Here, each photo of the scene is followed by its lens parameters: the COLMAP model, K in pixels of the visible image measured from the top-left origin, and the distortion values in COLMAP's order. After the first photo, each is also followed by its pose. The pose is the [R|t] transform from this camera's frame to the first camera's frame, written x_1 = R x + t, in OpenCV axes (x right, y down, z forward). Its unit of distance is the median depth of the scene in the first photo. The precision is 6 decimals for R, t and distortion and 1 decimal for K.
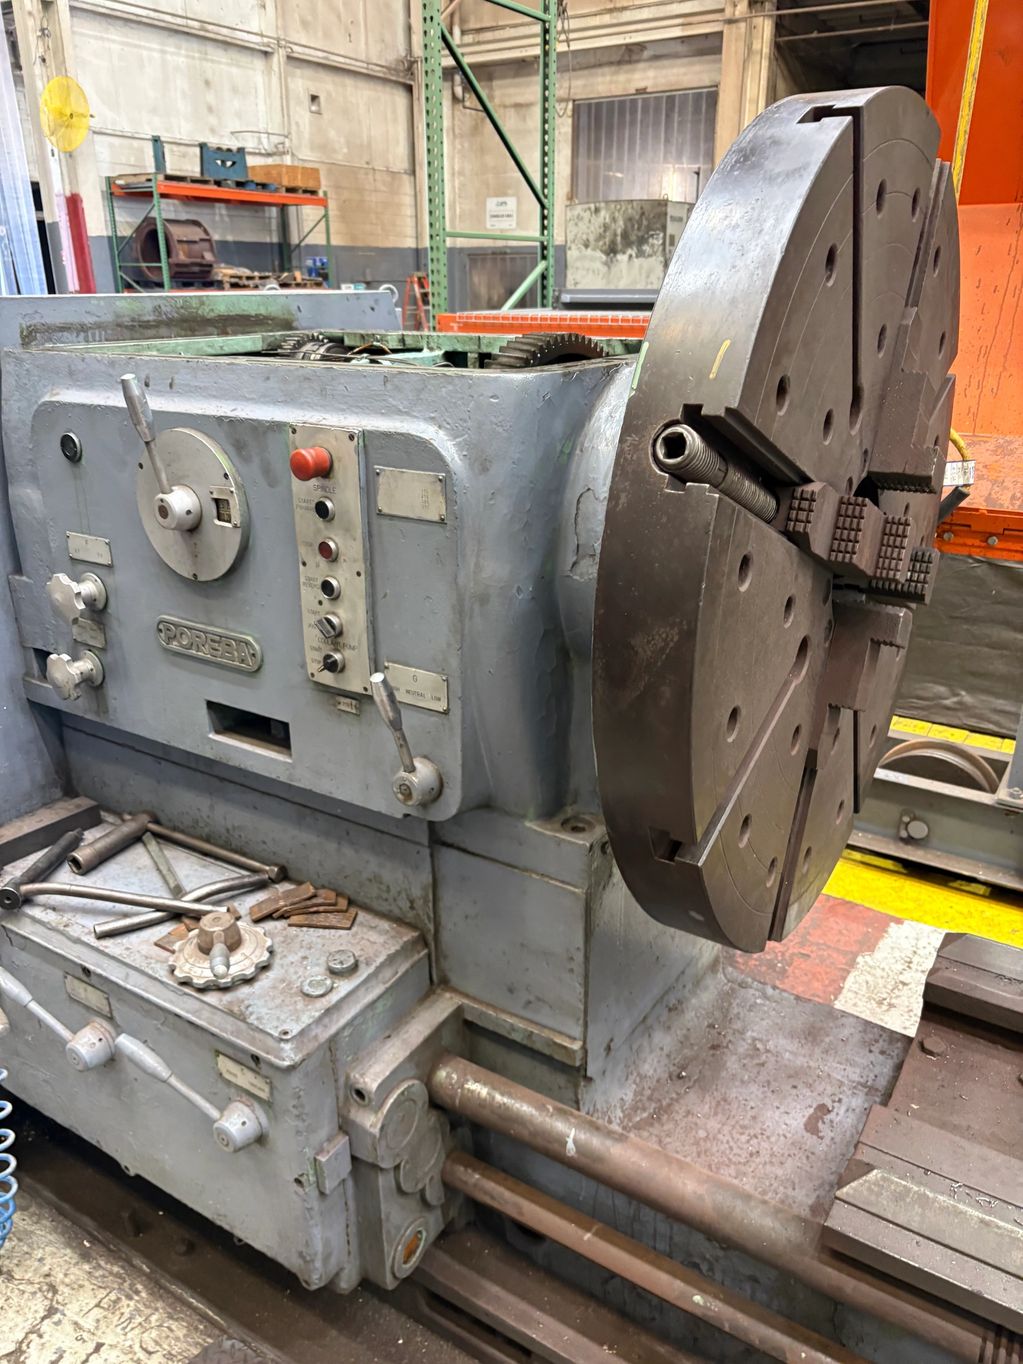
lens RADIAL K [[1029.2, 0, 511.5], [0, 1029.2, 682.0], [0, 0, 1]] dist [0.001300, 0.000379]
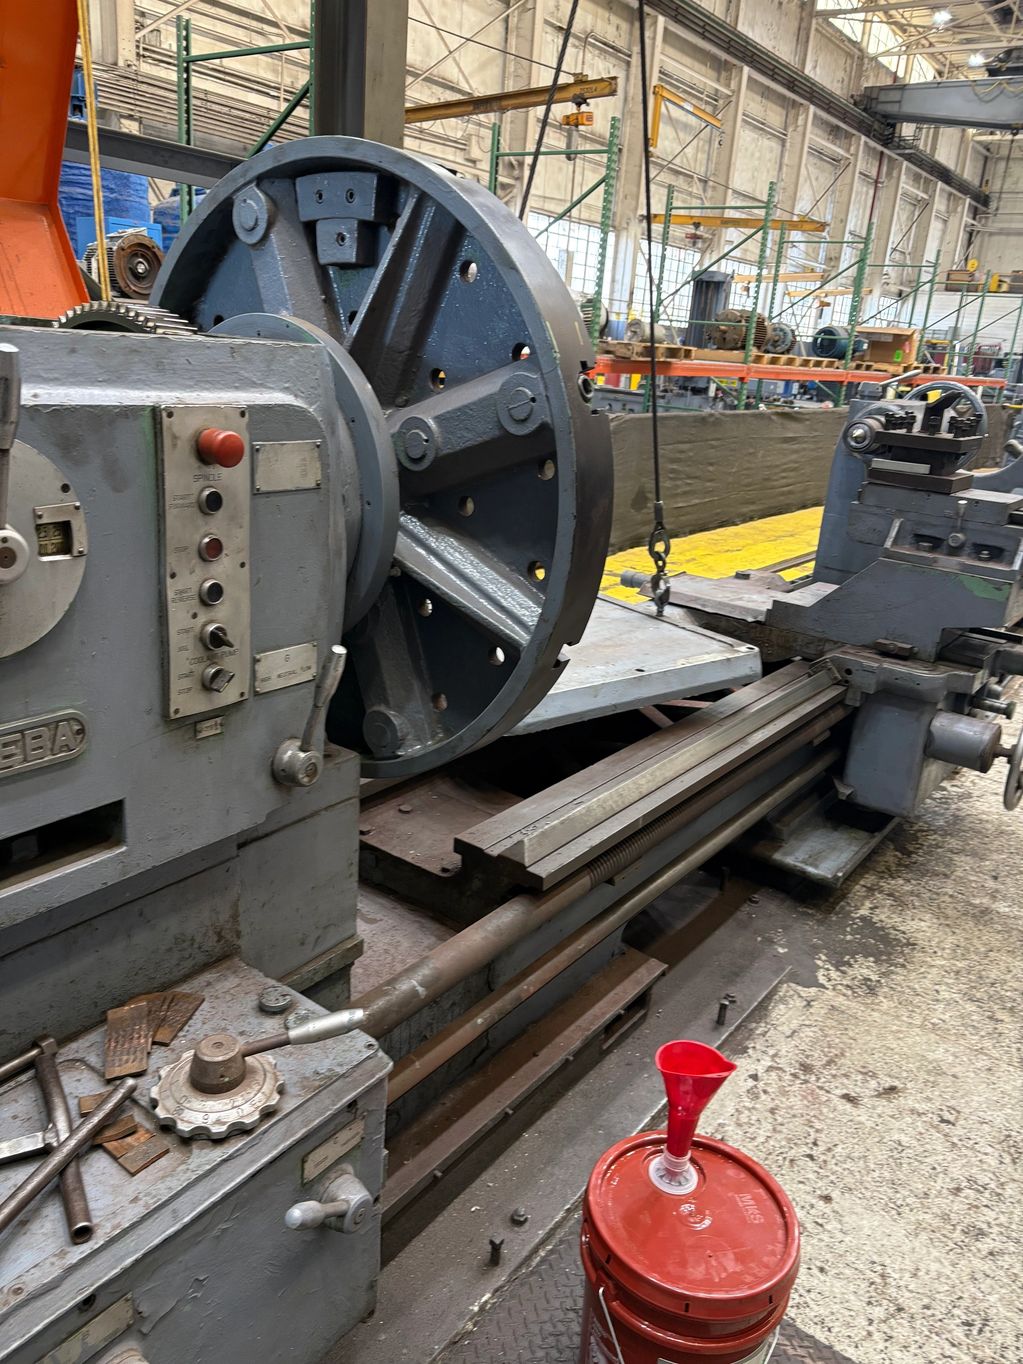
lens RADIAL K [[1029.2, 0, 511.5], [0, 1029.2, 682.0], [0, 0, 1]] dist [0.001300, 0.000379]
pose [[0.069869, -0.309109, 0.948457, -1.004170], [0.297119, 0.914076, 0.276017, -0.186408], [-0.952281, 0.262519, 0.155707, 0.641108]]
